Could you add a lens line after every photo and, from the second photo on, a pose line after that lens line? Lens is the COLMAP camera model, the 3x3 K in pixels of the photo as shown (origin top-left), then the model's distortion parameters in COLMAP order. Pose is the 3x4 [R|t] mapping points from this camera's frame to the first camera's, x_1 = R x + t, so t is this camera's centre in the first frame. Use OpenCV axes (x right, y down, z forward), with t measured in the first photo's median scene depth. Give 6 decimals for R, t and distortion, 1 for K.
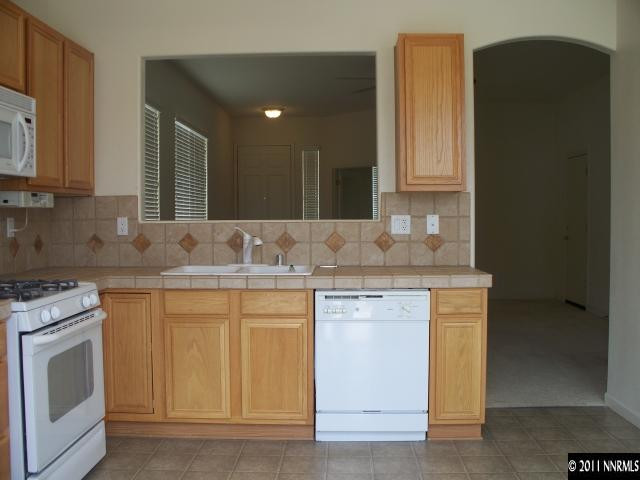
lens RADIAL K [[660.4, 0, 321.4], [0, 660.4, 242.2], [0, 0, 1]] dist [-0.205047, 0.179767]
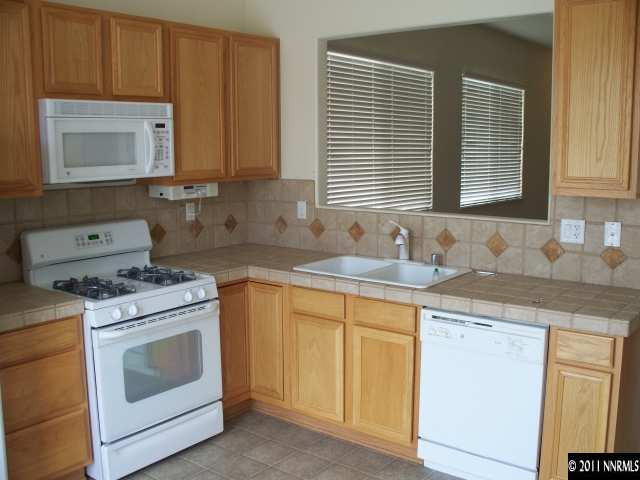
lens RADIAL K [[660.4, 0, 321.4], [0, 660.4, 242.2], [0, 0, 1]] dist [-0.205047, 0.179767]
pose [[0.807770, 0.087924, -0.582904, 0.336124], [-0.023782, 0.992870, 0.116806, -0.099126], [0.589018, -0.080489, 0.804102, 0.187024]]
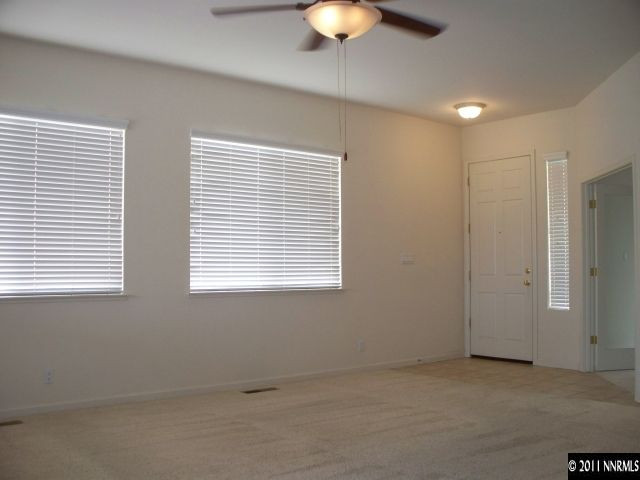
lens RADIAL K [[660.4, 0, 321.4], [0, 660.4, 242.2], [0, 0, 1]] dist [-0.205047, 0.179767]
pose [[0.653805, -0.029879, -0.756073, 0.905739], [-0.027546, 0.997618, -0.063245, -0.021090], [0.756161, 0.062177, 0.651425, 1.138505]]
